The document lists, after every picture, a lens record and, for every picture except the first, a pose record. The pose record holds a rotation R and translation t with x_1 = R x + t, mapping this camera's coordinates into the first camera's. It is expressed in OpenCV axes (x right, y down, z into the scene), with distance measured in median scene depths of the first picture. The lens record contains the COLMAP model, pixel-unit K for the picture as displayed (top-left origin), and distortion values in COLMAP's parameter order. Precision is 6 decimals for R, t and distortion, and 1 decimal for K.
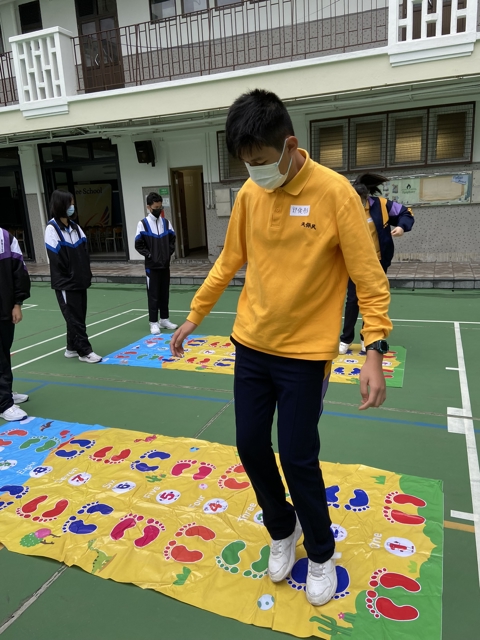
lens RADIAL K [[483.7, 0, 237.1], [0, 483.7, 319.3], [0, 0, 1]] dist [0.132685, -0.167483]
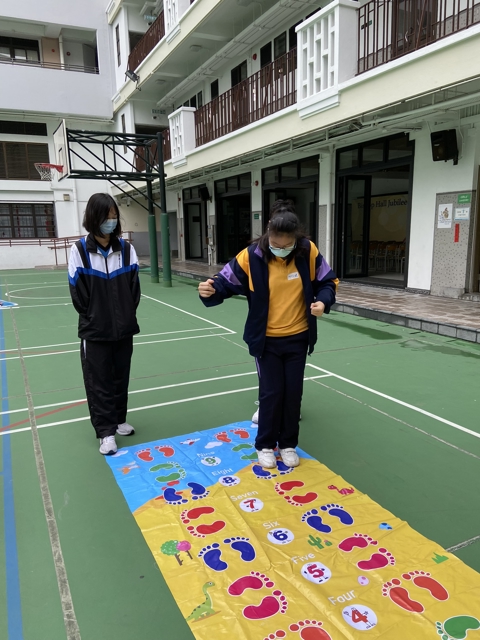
lens RADIAL K [[484.4, 0, 244.7], [0, 484.4, 320.6], [0, 0, 1]] dist [0.134346, -0.166287]
pose [[0.747304, 0.156688, -0.645744, 0.158176], [-0.170088, 0.984531, 0.042055, -0.094010], [0.642344, 0.078405, 0.762395, 0.387866]]
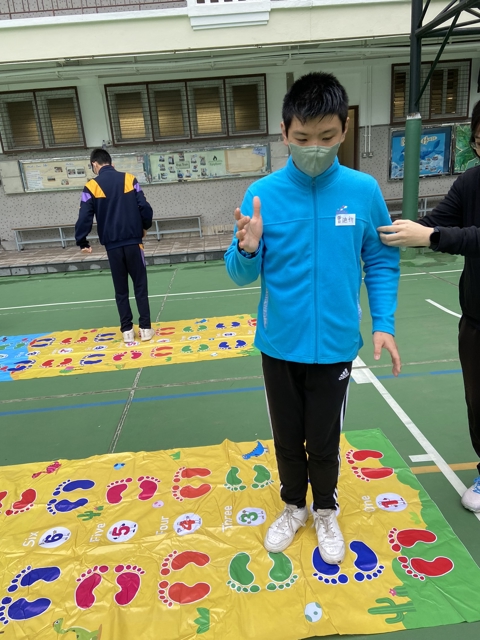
lens RADIAL K [[481.4, 0, 245.0], [0, 481.4, 331.1], [0, 0, 1]] dist [0.092843, -0.133068]
pose [[0.896737, -0.155026, 0.414524, -0.080968], [0.128346, 0.987485, 0.091656, -0.002114], [-0.423545, -0.028989, 0.905411, 0.070558]]
